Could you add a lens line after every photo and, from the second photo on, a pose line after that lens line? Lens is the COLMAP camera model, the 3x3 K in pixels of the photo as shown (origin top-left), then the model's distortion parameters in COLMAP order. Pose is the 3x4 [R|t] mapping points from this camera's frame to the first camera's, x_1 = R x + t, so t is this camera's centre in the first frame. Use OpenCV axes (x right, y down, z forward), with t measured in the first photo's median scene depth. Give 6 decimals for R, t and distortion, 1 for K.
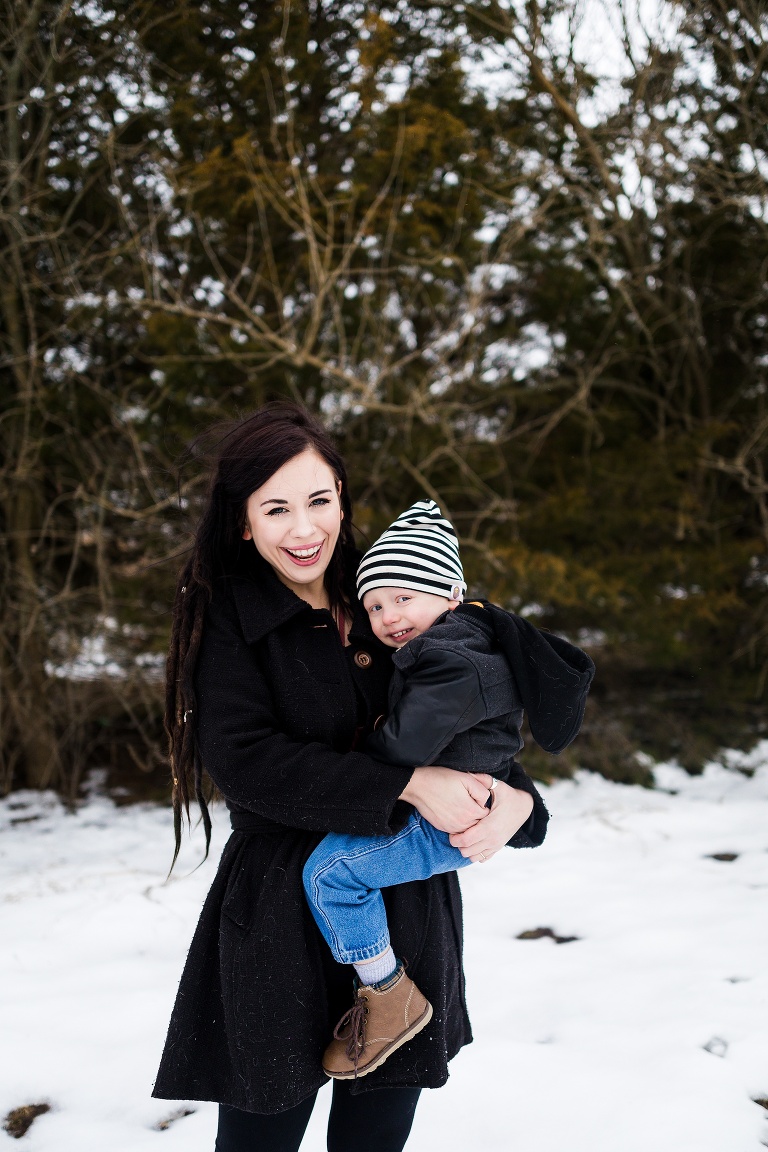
lens RADIAL K [[927.1, 0, 384.0], [0, 927.1, 576.0], [0, 0, 1]] dist [-0.002103, 0.000412]
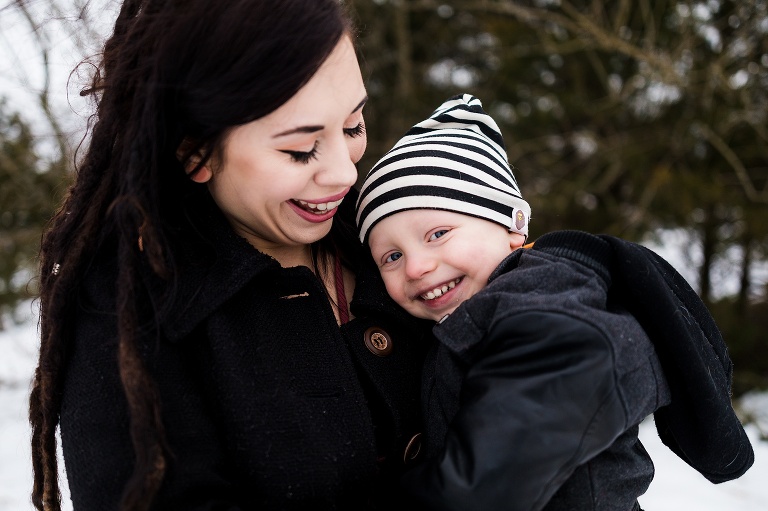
lens RADIAL K [[618.1, 0, 384.0], [0, 618.1, 255.5], [0, 0, 1]] dist [-0.002103, 0.000412]
pose [[0.987538, -0.037749, 0.152788, -0.080406], [0.049184, 0.996208, -0.071768, 0.066819], [-0.149499, 0.078388, 0.985650, 0.633702]]
